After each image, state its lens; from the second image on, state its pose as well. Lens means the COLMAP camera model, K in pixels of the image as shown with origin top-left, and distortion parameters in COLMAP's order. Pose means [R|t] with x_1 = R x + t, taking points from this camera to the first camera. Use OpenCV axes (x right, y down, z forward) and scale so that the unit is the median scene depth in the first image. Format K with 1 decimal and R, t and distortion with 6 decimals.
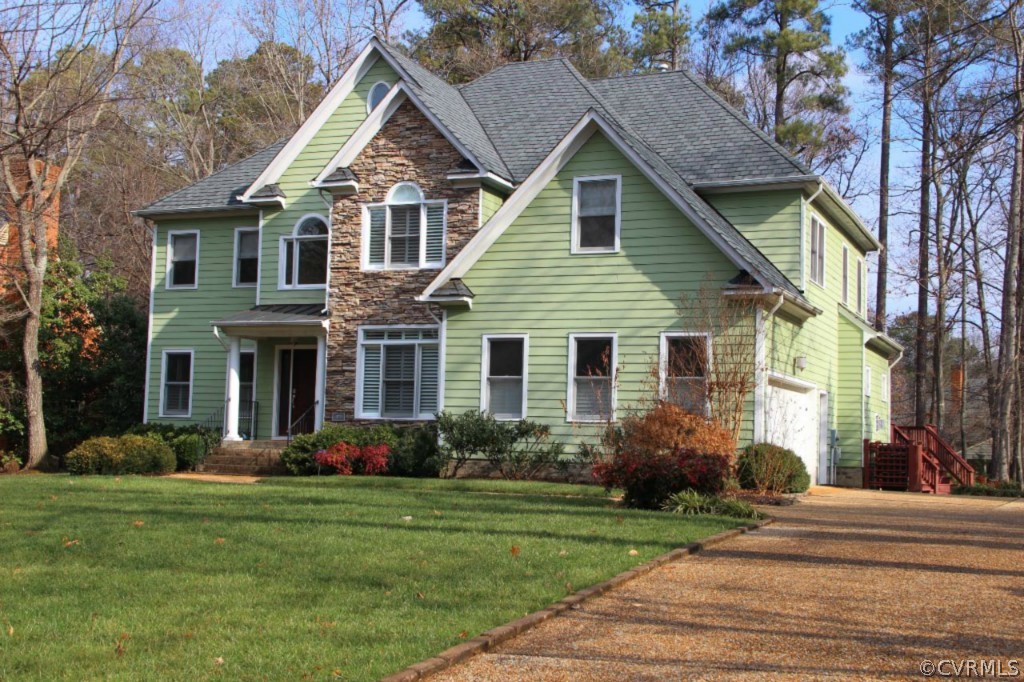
lens RADIAL K [[1327.7, 0, 512.0], [0, 1327.7, 341.0], [0, 0, 1]] dist [0.117928, -0.001794]
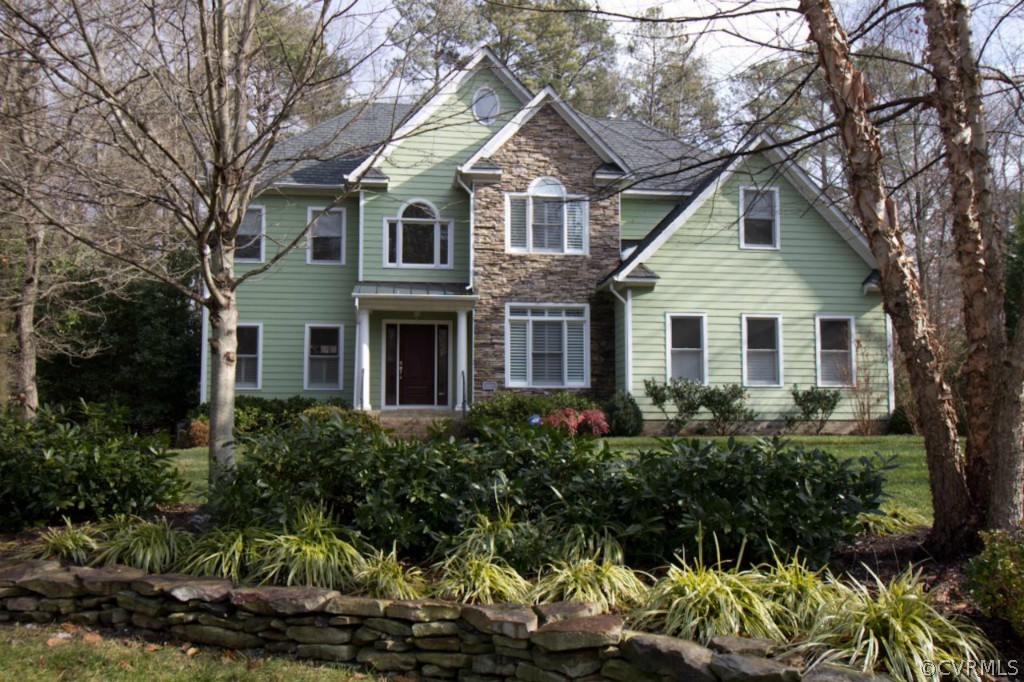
lens RADIAL K [[809.0, 0, 512.0], [0, 809.0, 341.0], [0, 0, 1]] dist [-0.003126, -0.000150]
pose [[0.845801, 0.013174, 0.533336, -0.467067], [-0.017223, 0.999848, 0.002616, 0.018371], [-0.533220, -0.011398, 0.845900, 0.432353]]
